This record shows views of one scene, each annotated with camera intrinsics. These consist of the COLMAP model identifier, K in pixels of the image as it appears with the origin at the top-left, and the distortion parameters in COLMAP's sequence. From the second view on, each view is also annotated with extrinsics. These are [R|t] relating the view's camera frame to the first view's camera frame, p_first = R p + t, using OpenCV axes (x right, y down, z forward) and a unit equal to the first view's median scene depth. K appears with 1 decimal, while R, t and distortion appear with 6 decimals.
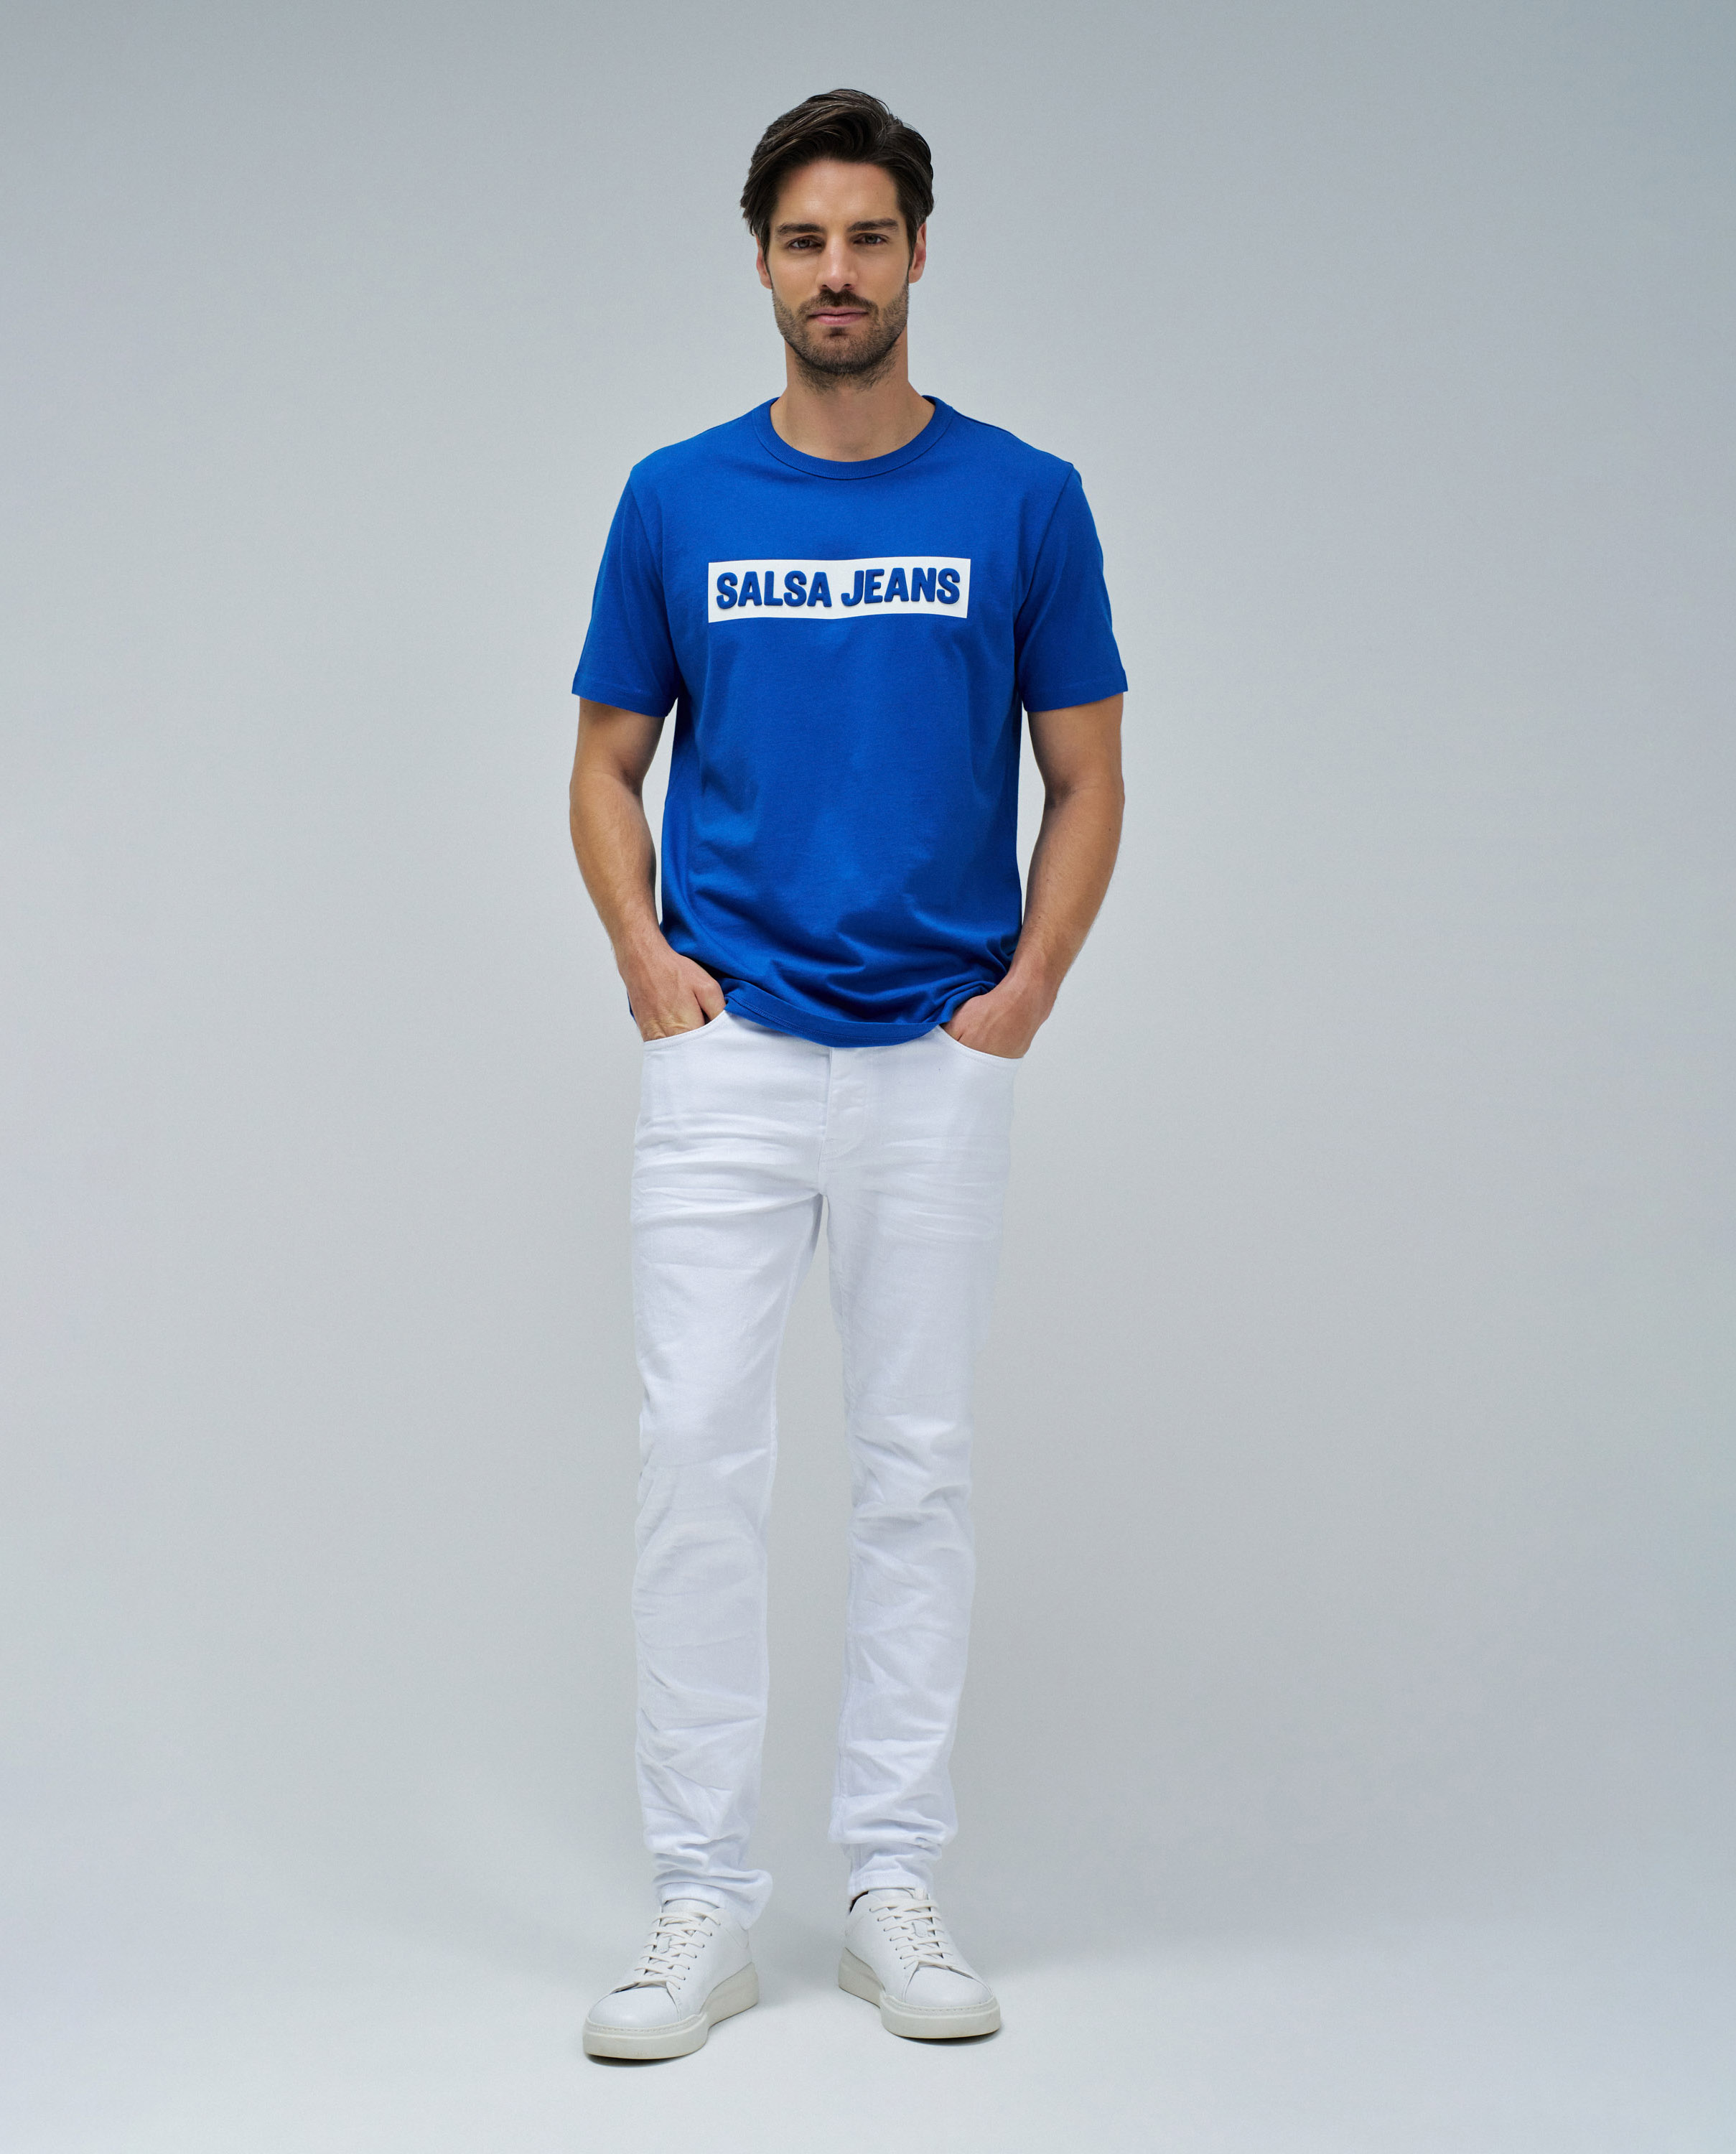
lens RADIAL K [[3340.9, 0, 868.0], [0, 3340.9, 1077.0], [0, 0, 1]] dist [-0.374076, -0.024578]
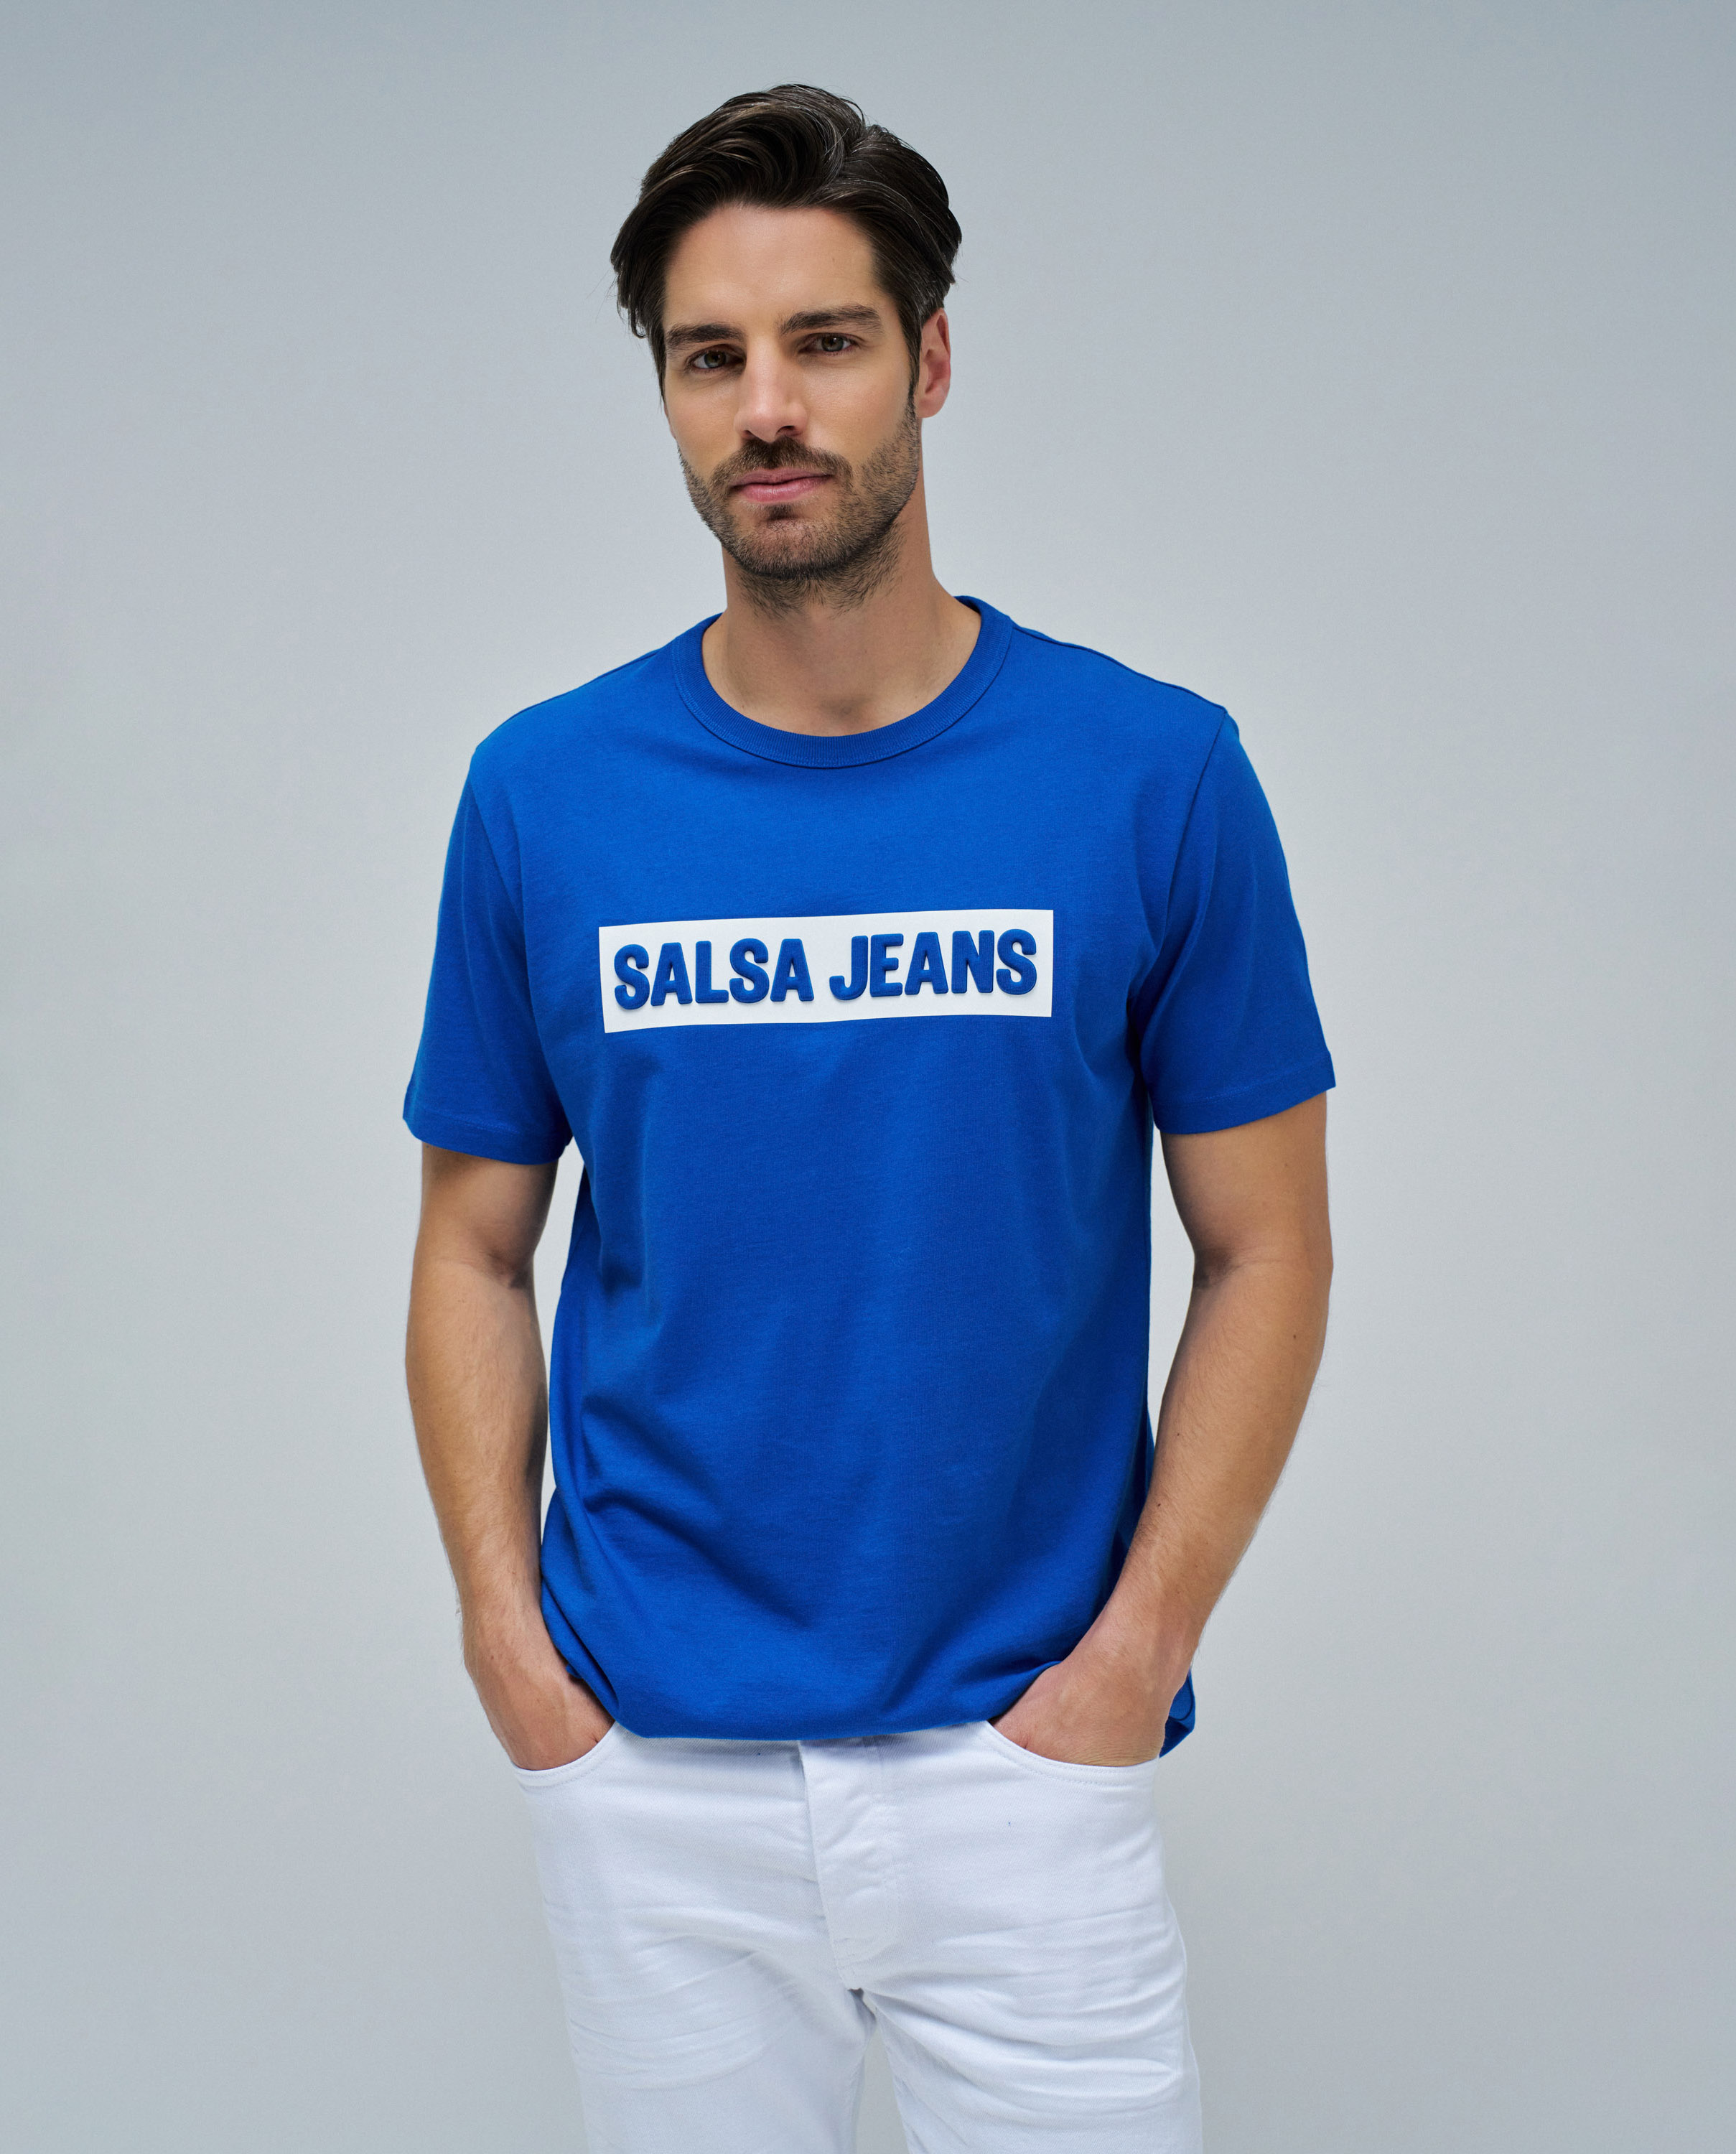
lens RADIAL K [[3163.1, 0, 868.0], [0, 3163.1, 1077.0], [0, 0, 1]] dist [-0.001628, -3.990996]
pose [[0.998263, -0.047801, -0.034444, 0.016394], [0.047335, 0.998778, -0.014202, -0.120446], [0.035080, 0.012547, 0.999306, 0.456490]]
